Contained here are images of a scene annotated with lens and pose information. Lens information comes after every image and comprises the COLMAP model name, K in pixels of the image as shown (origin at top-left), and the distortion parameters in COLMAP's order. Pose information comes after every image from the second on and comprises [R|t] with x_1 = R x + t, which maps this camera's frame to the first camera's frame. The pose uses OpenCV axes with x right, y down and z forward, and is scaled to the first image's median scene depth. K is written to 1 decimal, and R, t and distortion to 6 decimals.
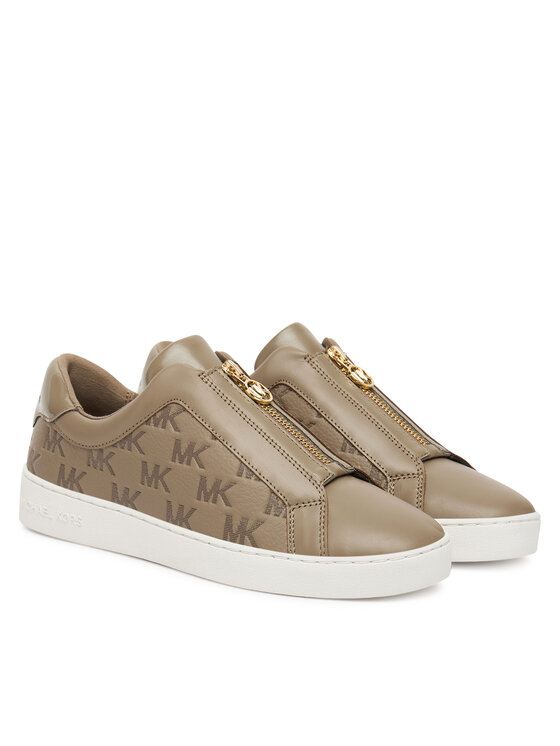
lens RADIAL K [[2191.9, 0, 277.9], [0, 2191.9, 373.3], [0, 0, 1]] dist [1.284405, 0.000000]
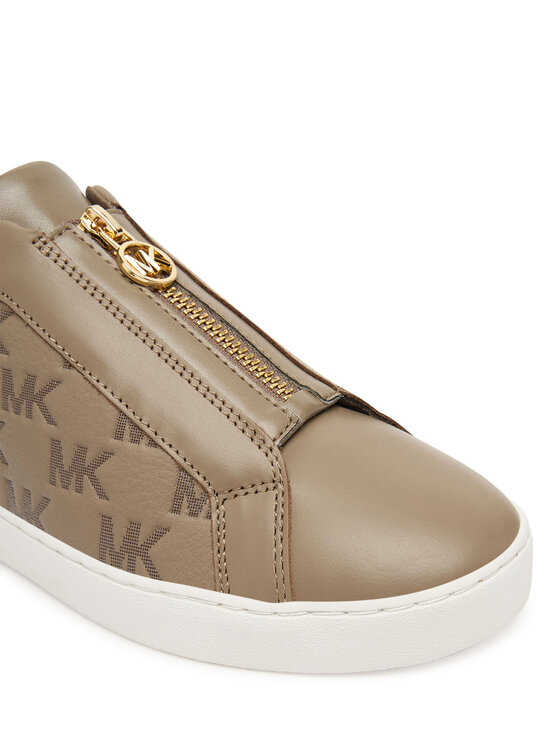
lens RADIAL K [[827.4, 0, 287.0], [0, 827.4, 378.3], [0, 0, 1]] dist [0.127461, 0.000000]
pose [[0.991848, -0.074254, -0.103553, 0.043579], [0.099430, 0.959239, 0.264528, -0.015155], [0.079689, -0.272668, 0.958802, 0.820926]]
